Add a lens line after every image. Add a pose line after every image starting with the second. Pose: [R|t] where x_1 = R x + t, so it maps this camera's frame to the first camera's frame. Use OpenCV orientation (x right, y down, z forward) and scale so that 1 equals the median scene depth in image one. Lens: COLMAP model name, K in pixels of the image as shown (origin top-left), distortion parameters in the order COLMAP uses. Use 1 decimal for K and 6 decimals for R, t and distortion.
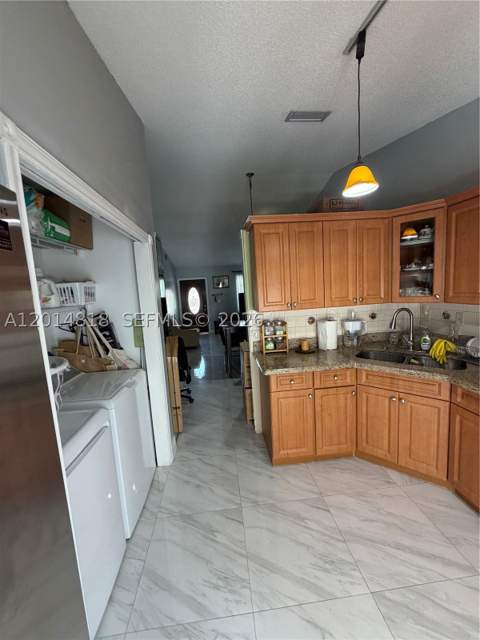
lens RADIAL K [[255.3, 0, 240.3], [0, 255.3, 318.0], [0, 0, 1]] dist [0.000895, -0.000050]
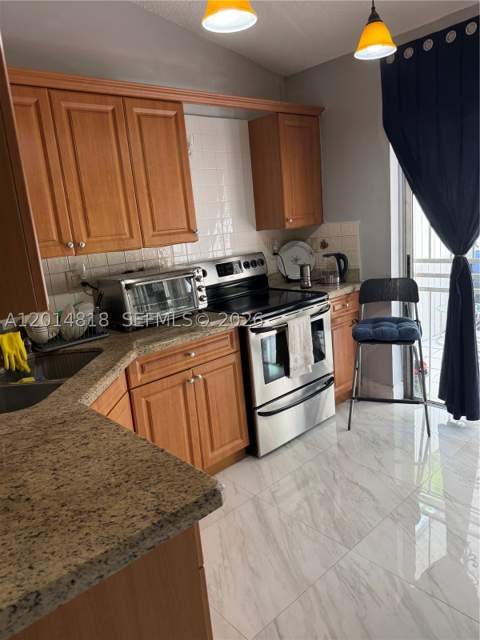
lens RADIAL K [[454.2, 0, 240.0], [0, 454.2, 320.0], [0, 0, 1]] dist [0.005129, 0.002517]
pose [[-0.590979, -0.071164, 0.803542, -0.266563], [0.215924, 0.945800, 0.242568, -0.071280], [-0.777252, 0.316856, -0.543582, 1.102352]]
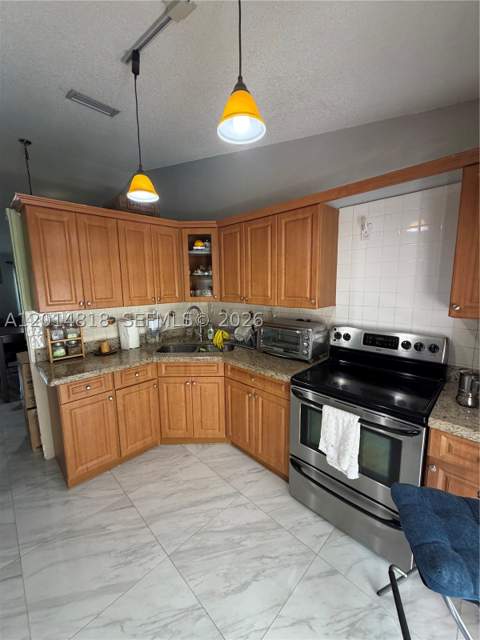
lens RADIAL K [[255.3, 0, 240.3], [0, 255.3, 318.0], [0, 0, 1]] dist [0.000895, -0.000050]
pose [[0.767975, -0.039415, 0.639265, 0.043444], [0.042923, 0.999028, 0.010033, 0.013838], [-0.639039, 0.019734, 0.768921, -0.055479]]
